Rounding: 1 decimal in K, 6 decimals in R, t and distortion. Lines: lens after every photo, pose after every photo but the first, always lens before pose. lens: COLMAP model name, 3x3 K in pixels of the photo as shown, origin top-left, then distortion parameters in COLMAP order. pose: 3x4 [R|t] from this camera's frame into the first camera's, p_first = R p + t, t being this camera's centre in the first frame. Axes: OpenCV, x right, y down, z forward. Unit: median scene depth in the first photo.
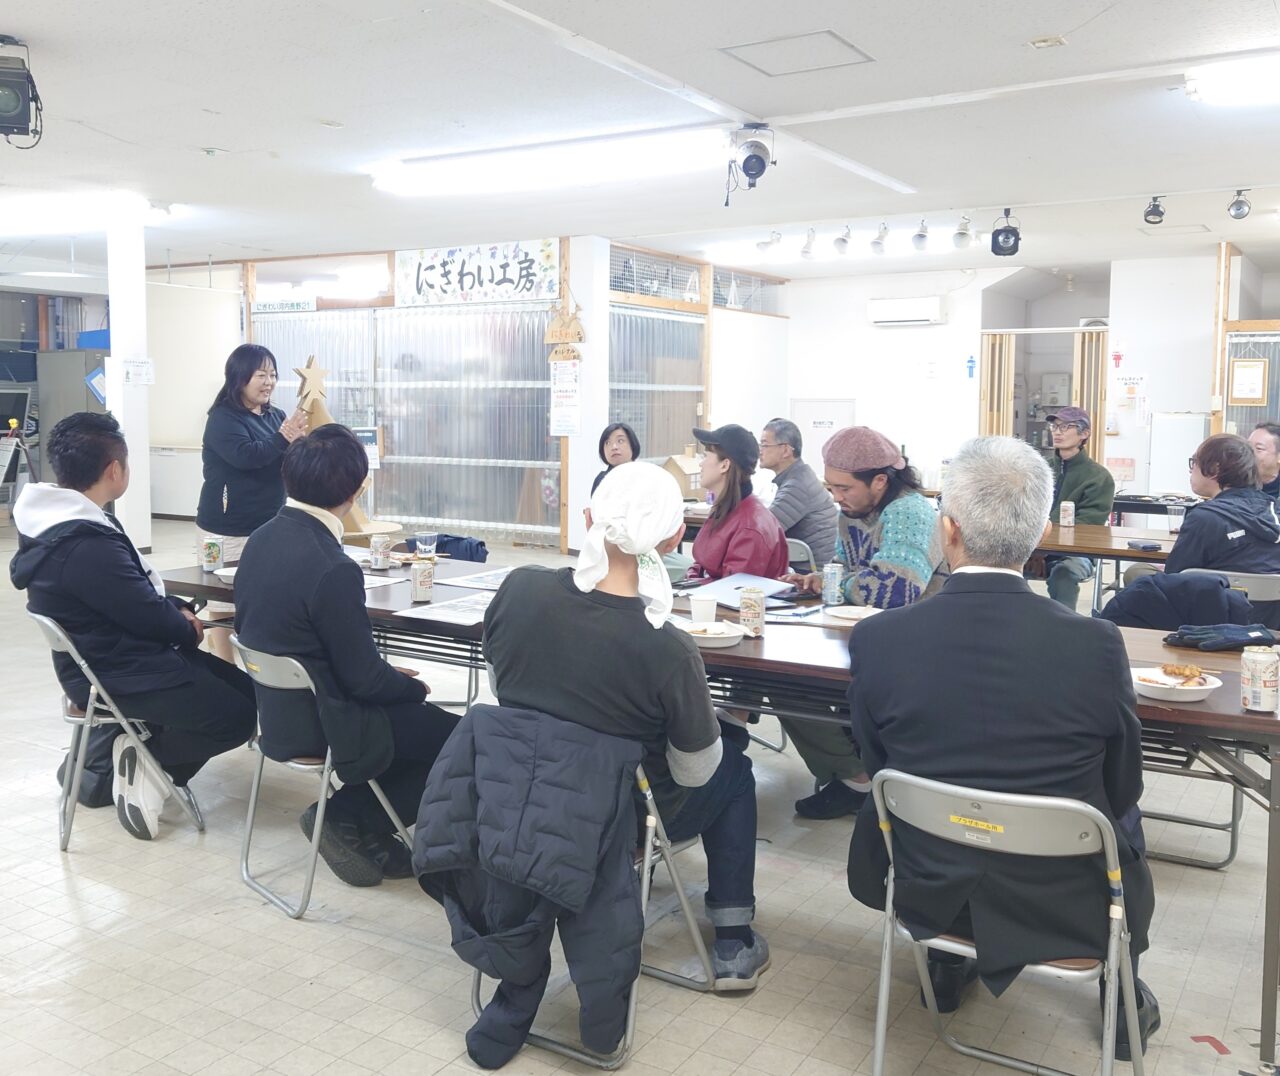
lens RADIAL K [[1170.3, 0, 645.1], [0, 1170.3, 546.4], [0, 0, 1]] dist [0.040623, 0.000000]
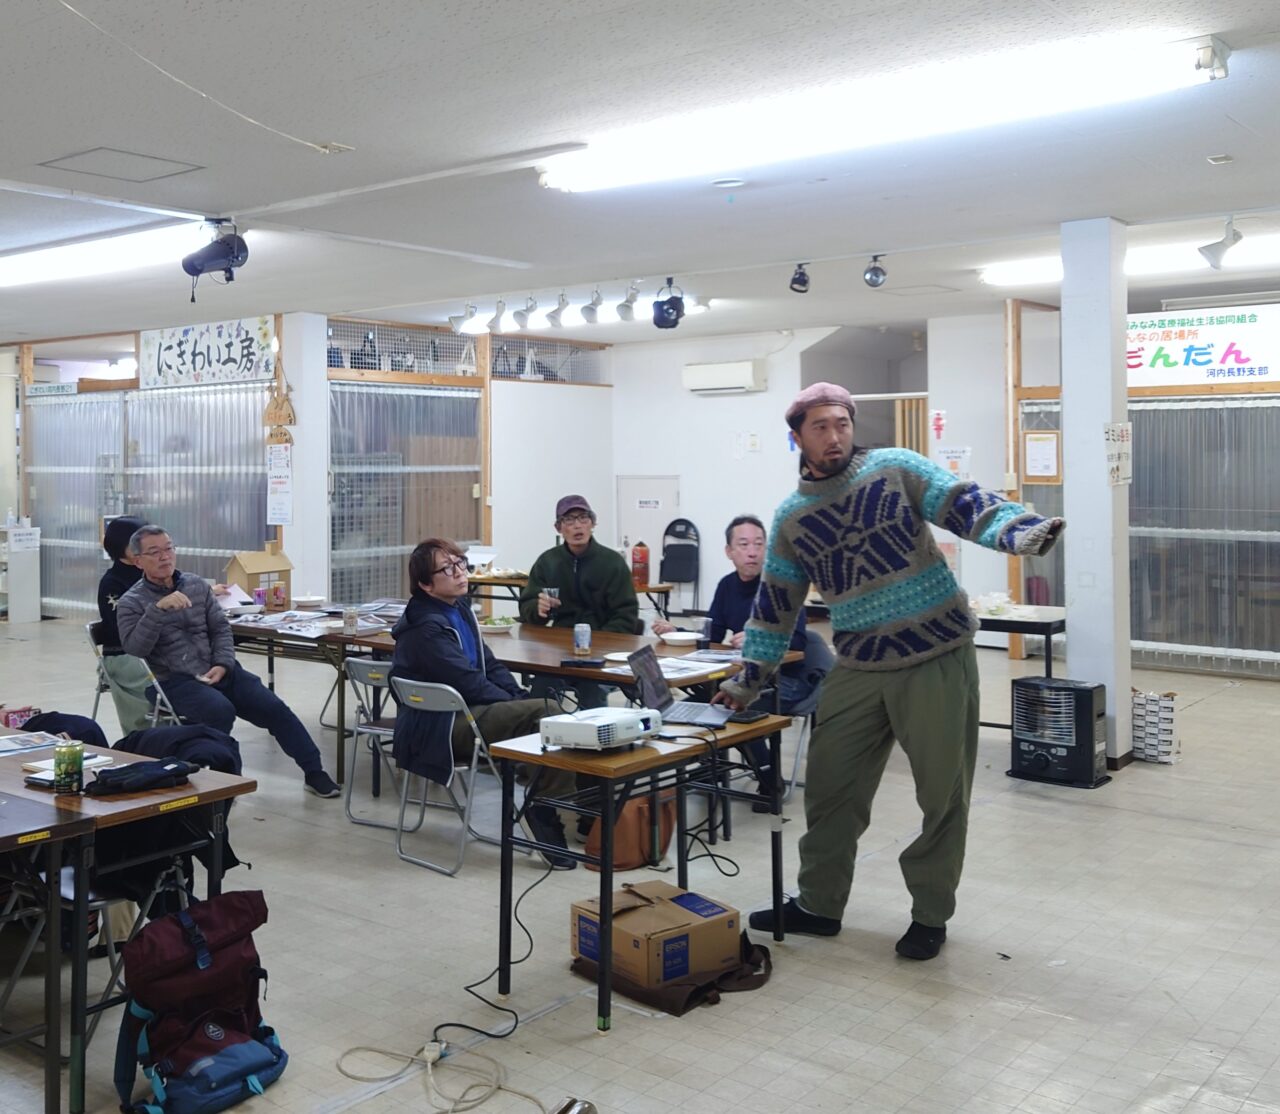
lens RADIAL K [[1382.5, 0, 636.5], [0, 1382.5, 550.7], [0, 0, 1]] dist [0.030968, 0.000000]
pose [[0.988841, -0.004888, -0.148895, 0.362444], [-0.003481, 0.998431, -0.055894, -0.012648], [0.148934, 0.055788, 0.987272, -0.041397]]
